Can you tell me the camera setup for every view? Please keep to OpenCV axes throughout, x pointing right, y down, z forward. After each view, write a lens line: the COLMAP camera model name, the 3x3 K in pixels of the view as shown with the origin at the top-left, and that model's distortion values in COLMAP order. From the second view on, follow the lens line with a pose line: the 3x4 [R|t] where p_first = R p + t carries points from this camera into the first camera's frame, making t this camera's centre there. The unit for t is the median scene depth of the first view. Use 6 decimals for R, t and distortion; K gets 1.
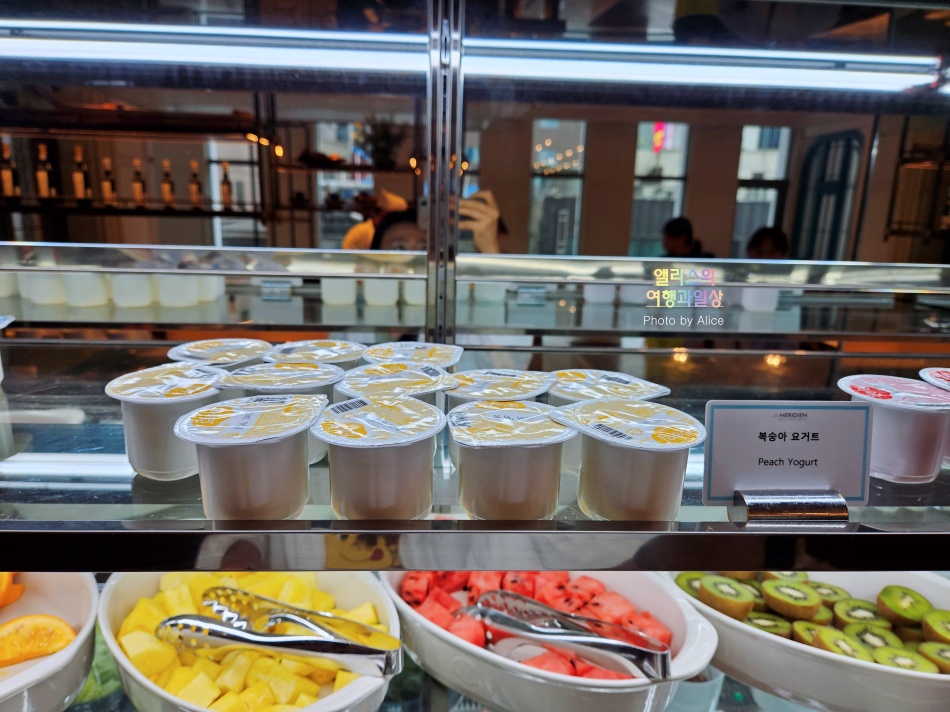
lens RADIAL K [[661.0, 0, 475.0], [0, 661.0, 356.0], [0, 0, 1]] dist [0.002461, -0.025689]
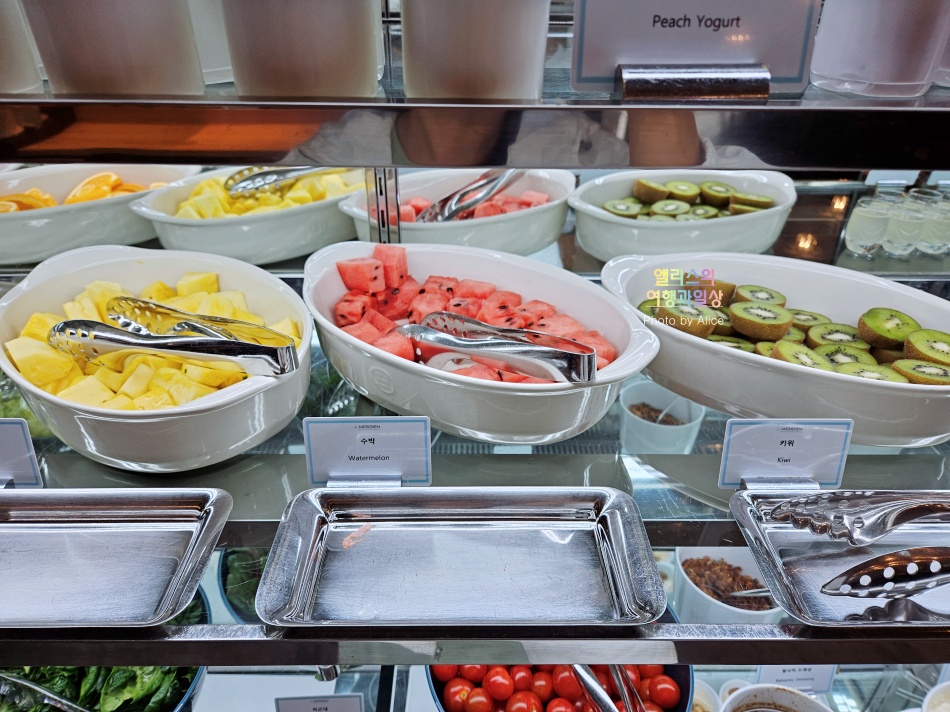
lens RADIAL K [[661.0, 0, 475.0], [0, 661.0, 356.0], [0, 0, 1]] dist [0.002461, -0.025689]
pose [[0.998950, 0.000704, -0.045798, 0.131179], [0.013355, 0.951958, 0.305938, 0.133343], [0.043813, -0.306228, 0.950949, 0.109328]]
